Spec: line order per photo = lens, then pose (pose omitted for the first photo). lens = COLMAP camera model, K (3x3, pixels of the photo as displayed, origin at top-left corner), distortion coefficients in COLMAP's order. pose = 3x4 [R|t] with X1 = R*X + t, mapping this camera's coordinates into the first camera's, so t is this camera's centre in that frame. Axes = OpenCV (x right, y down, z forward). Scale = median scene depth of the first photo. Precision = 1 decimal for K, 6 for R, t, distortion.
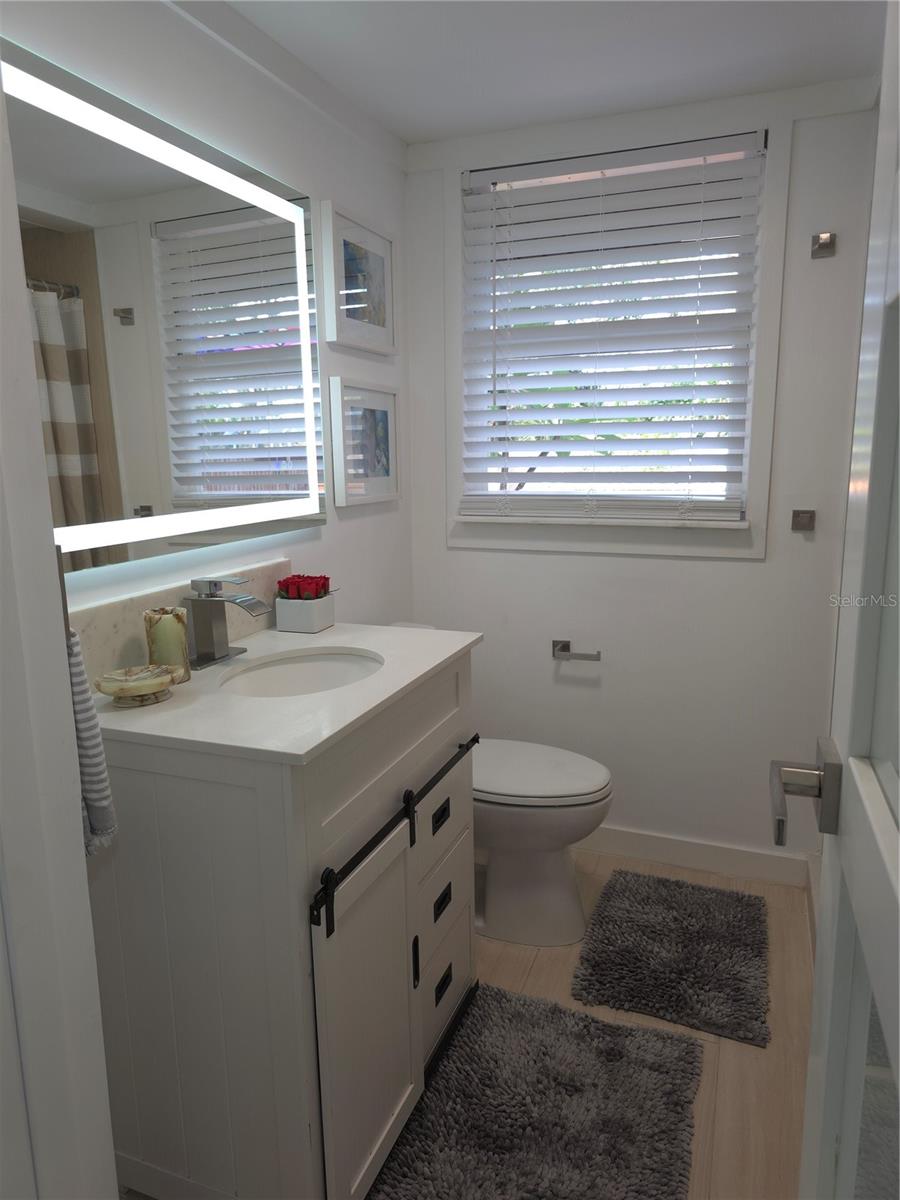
lens RADIAL K [[796.9, 0, 436.4], [0, 796.9, 602.6], [0, 0, 1]] dist [0.079710, -0.067611]
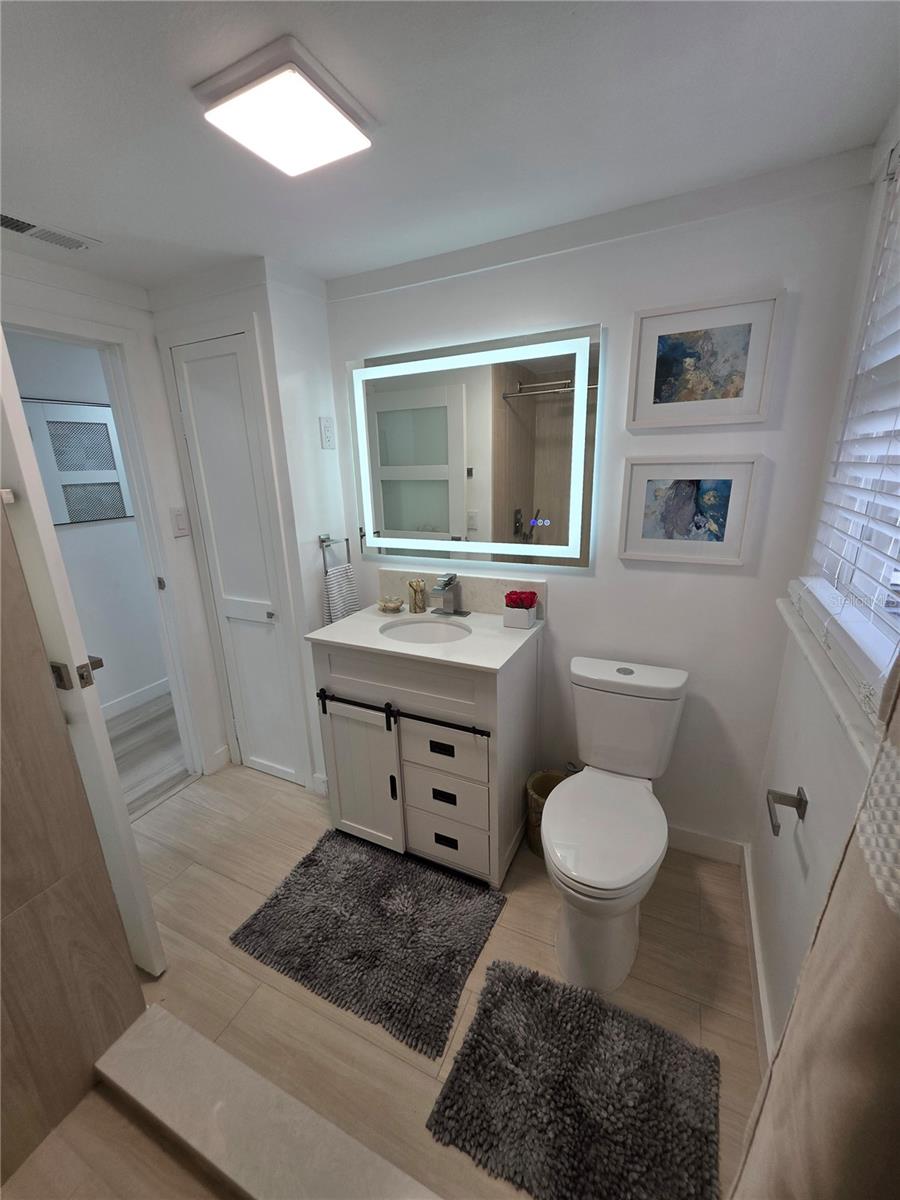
lens RADIAL K [[477.1, 0, 455.7], [0, 477.1, 603.6], [0, 0, 1]] dist [0.000359, 0.000222]
pose [[-0.051758, 0.298542, -0.952992, 0.756083], [-0.165130, 0.938577, 0.302995, -0.280304], [0.984913, 0.173050, 0.000719, 0.875441]]
